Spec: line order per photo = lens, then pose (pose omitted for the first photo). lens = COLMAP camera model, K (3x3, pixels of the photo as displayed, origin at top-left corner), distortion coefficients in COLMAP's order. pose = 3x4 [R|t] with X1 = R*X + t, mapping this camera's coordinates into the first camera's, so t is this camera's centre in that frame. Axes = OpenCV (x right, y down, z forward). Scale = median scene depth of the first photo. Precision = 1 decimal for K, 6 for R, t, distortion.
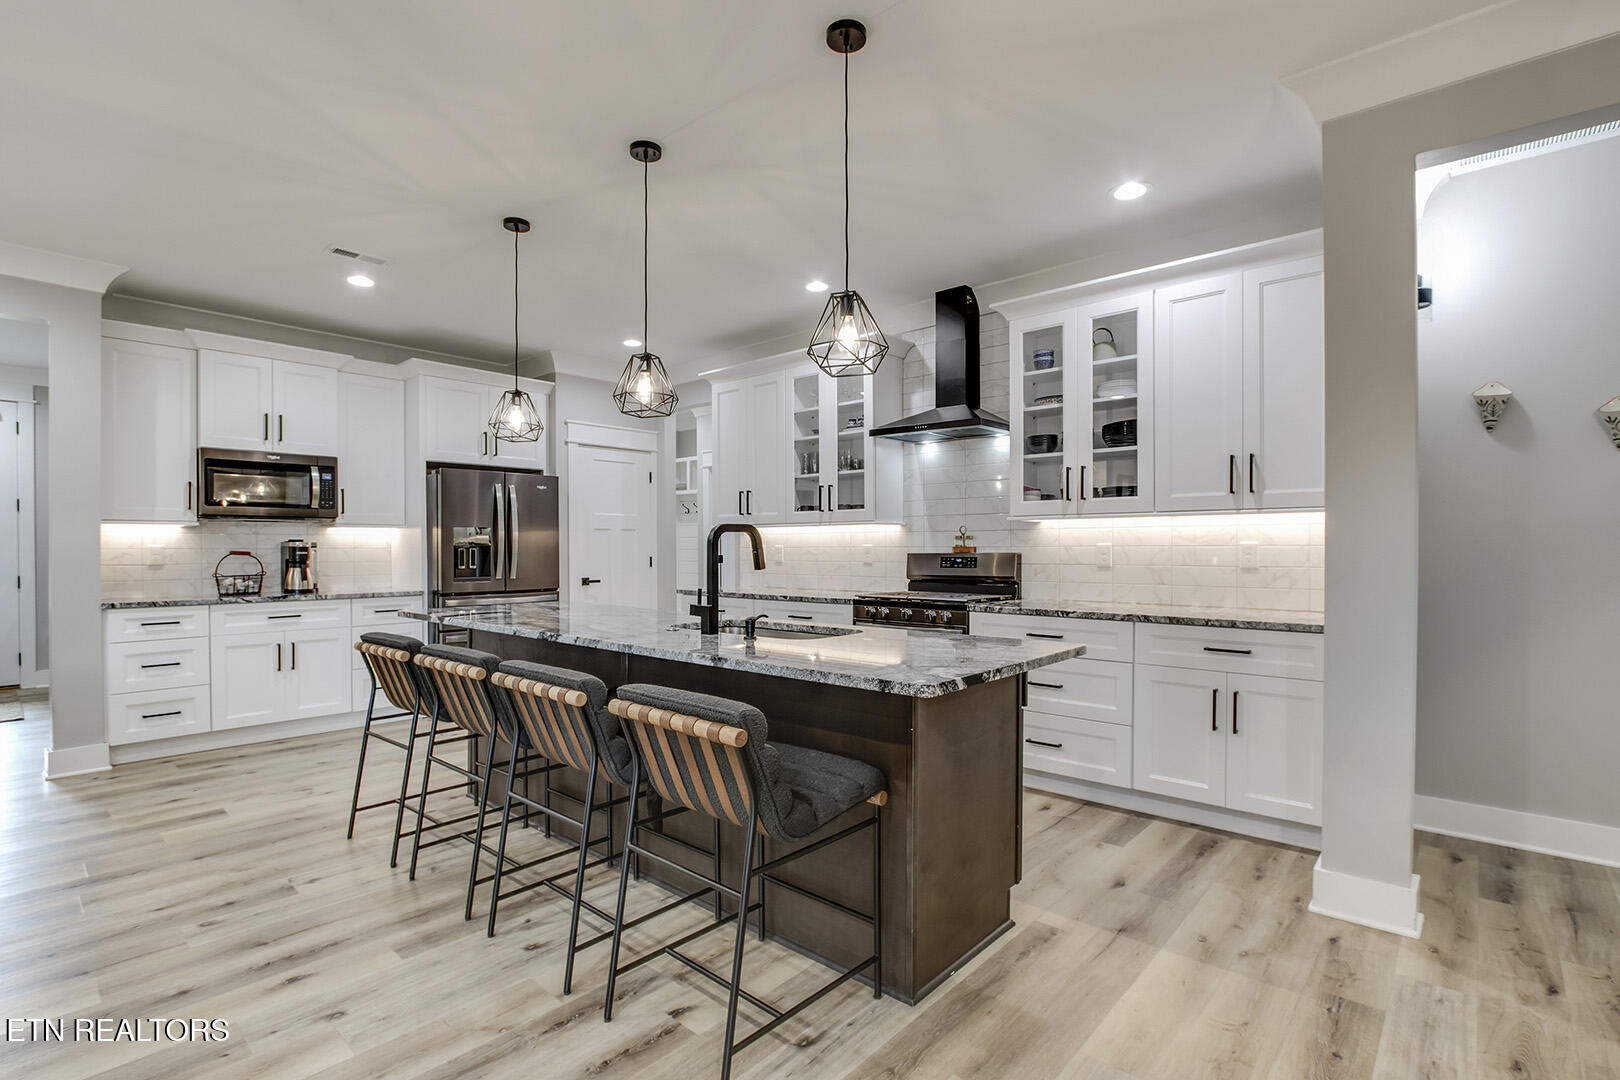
lens RADIAL K [[756.8, 0, 805.7], [0, 756.8, 549.9], [0, 0, 1]] dist [-0.021909, 0.001856]
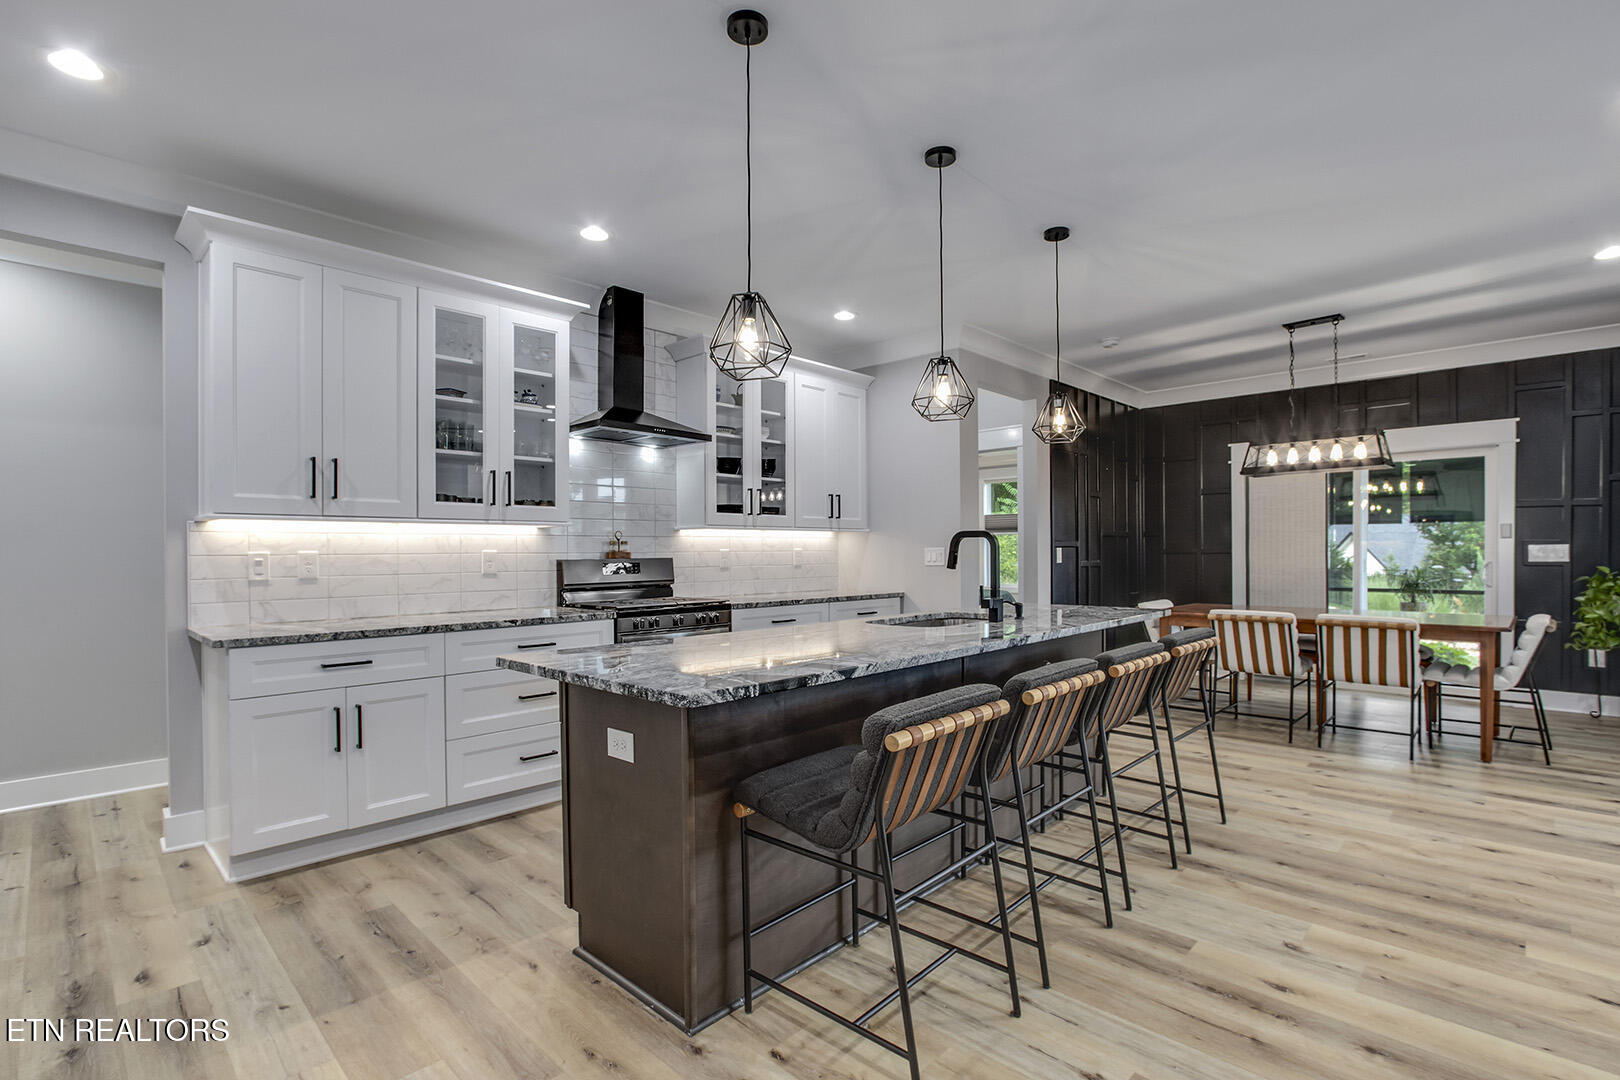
lens RADIAL K [[756.8, 0, 810.4], [0, 756.8, 554.2], [0, 0, 1]] dist [-0.021909, 0.001856]
pose [[0.038354, -0.002422, 0.999261, -0.751439], [0.009217, 0.999955, 0.002070, -0.001359], [-0.999222, 0.009131, 0.038375, 0.699507]]
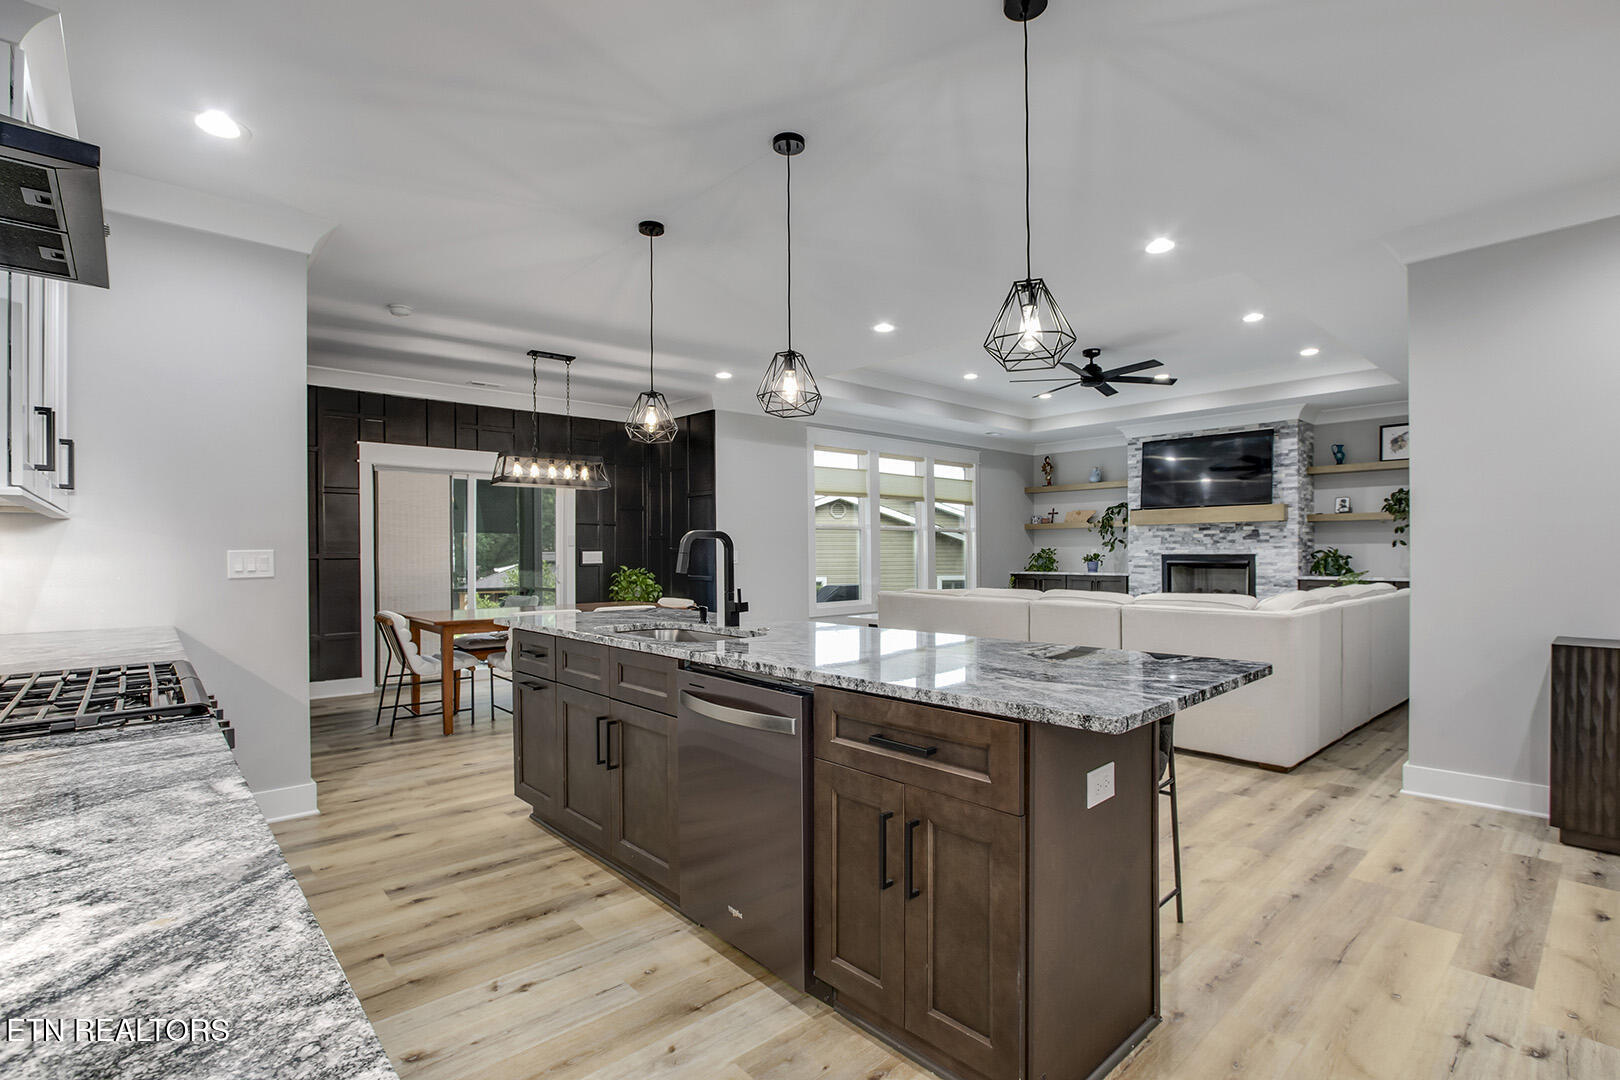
lens RADIAL K [[756.8, 0, 809.3], [0, 756.8, 556.7], [0, 0, 1]] dist [-0.021909, 0.001856]
pose [[-0.994548, 0.006126, 0.104098, -0.204987], [0.007114, 0.999933, 0.009123, -0.003262], [-0.104036, 0.009814, -0.994525, 1.208406]]
